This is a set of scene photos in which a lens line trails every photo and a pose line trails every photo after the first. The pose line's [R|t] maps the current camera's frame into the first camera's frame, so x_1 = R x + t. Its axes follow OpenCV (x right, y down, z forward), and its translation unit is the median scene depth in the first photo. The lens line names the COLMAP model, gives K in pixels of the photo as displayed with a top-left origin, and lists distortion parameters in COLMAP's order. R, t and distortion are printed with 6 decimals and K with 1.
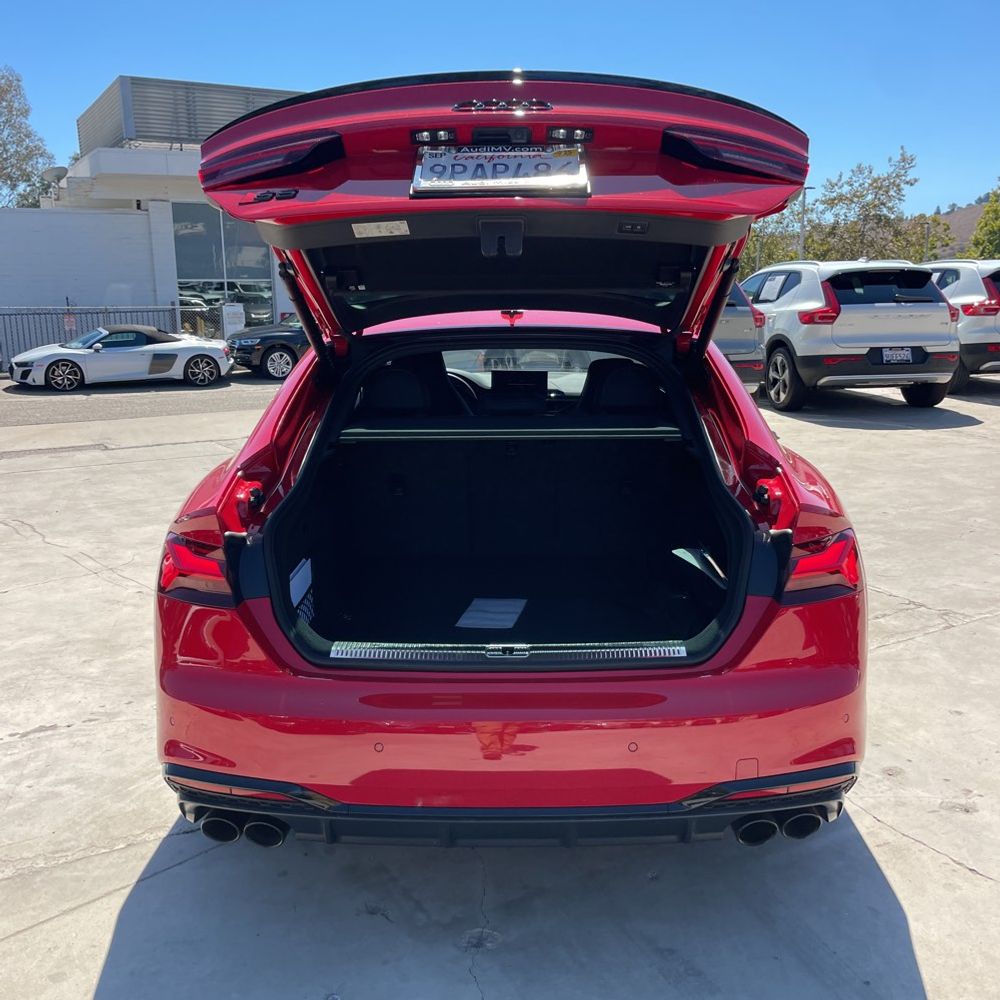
lens RADIAL K [[1019.2, 0, 510.2], [0, 1019.2, 486.5], [0, 0, 1]] dist [0.102080, -0.133047]
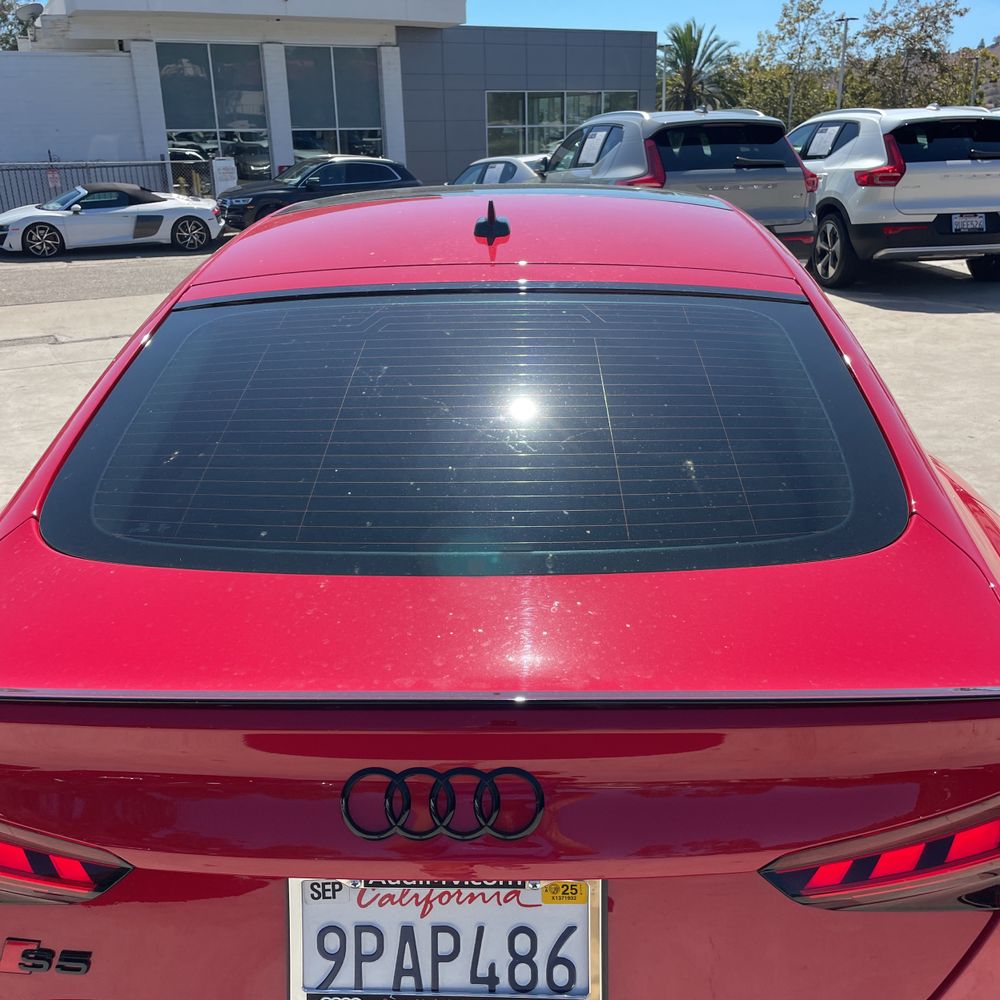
lens RADIAL K [[1019.2, 0, 510.2], [0, 1019.2, 486.5], [0, 0, 1]] dist [0.102080, -0.133047]
pose [[0.999852, -0.001615, -0.017117, 0.007565], [0.003977, 0.990300, 0.138892, -0.033121], [0.016727, -0.138939, 0.990160, 0.113708]]
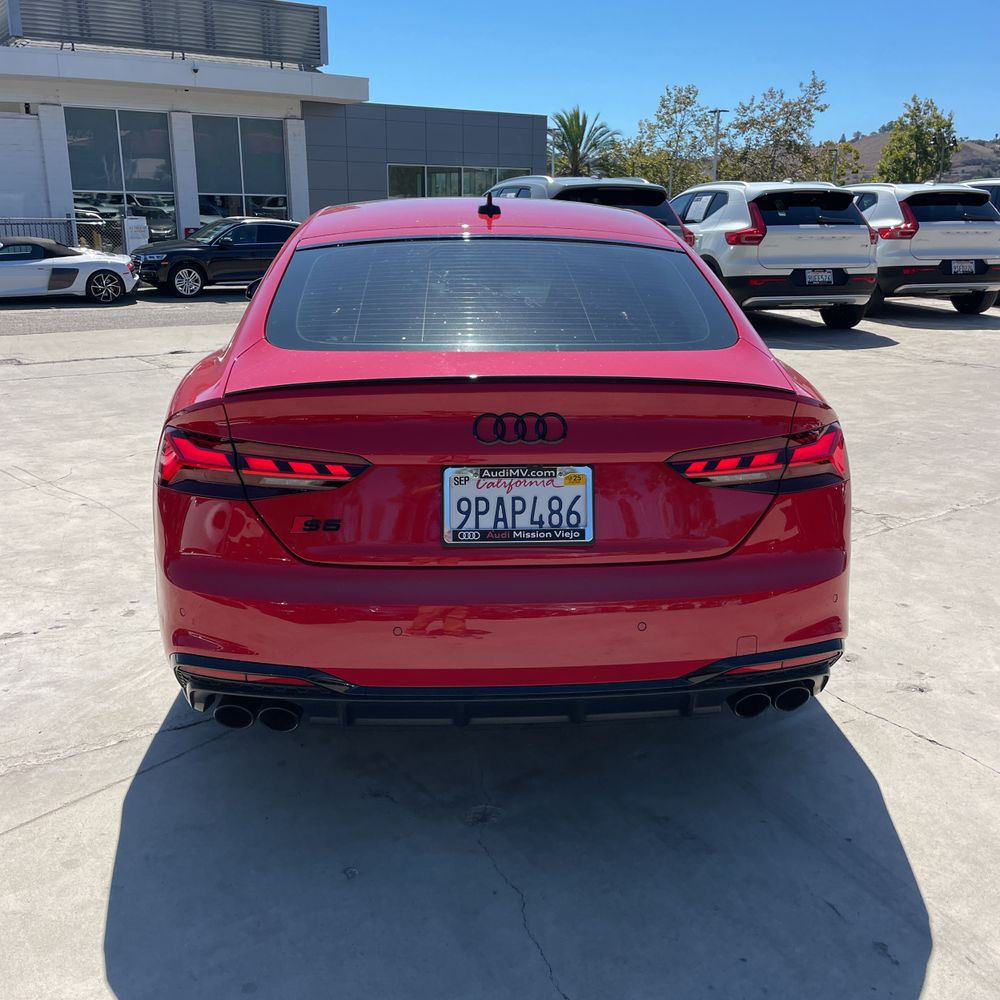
lens RADIAL K [[1021.9, 0, 508.5], [0, 1021.9, 483.7], [0, 0, 1]] dist [0.094019, -0.107306]
pose [[0.996310, -0.005331, 0.085668, -0.021393], [-0.000565, 0.997641, 0.068649, 0.007548], [-0.085831, -0.068444, 0.993956, -0.003427]]
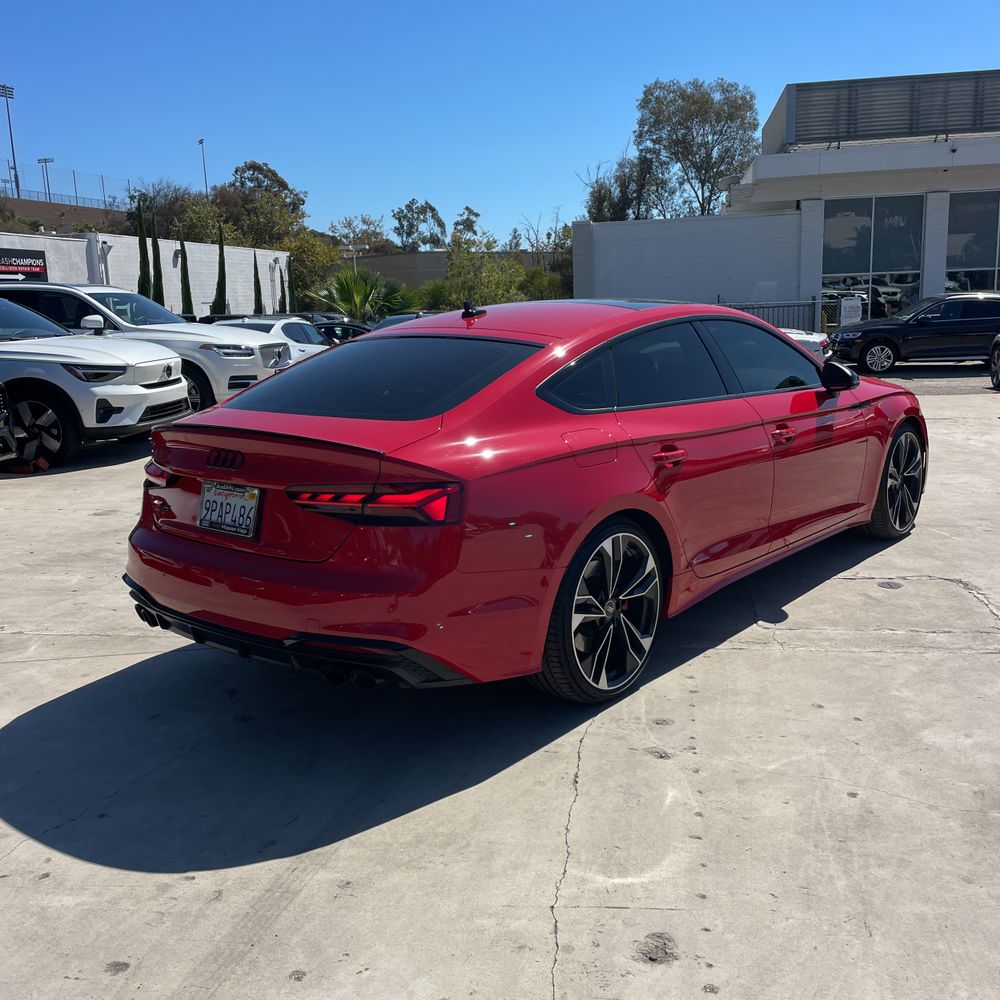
lens RADIAL K [[1021.9, 0, 508.5], [0, 1021.9, 483.7], [0, 0, 1]] dist [0.094019, -0.107306]
pose [[0.780114, 0.100462, -0.617518, 0.280413], [-0.098039, 0.994459, 0.037932, -0.003229], [0.617908, 0.030950, 0.785641, 0.000418]]
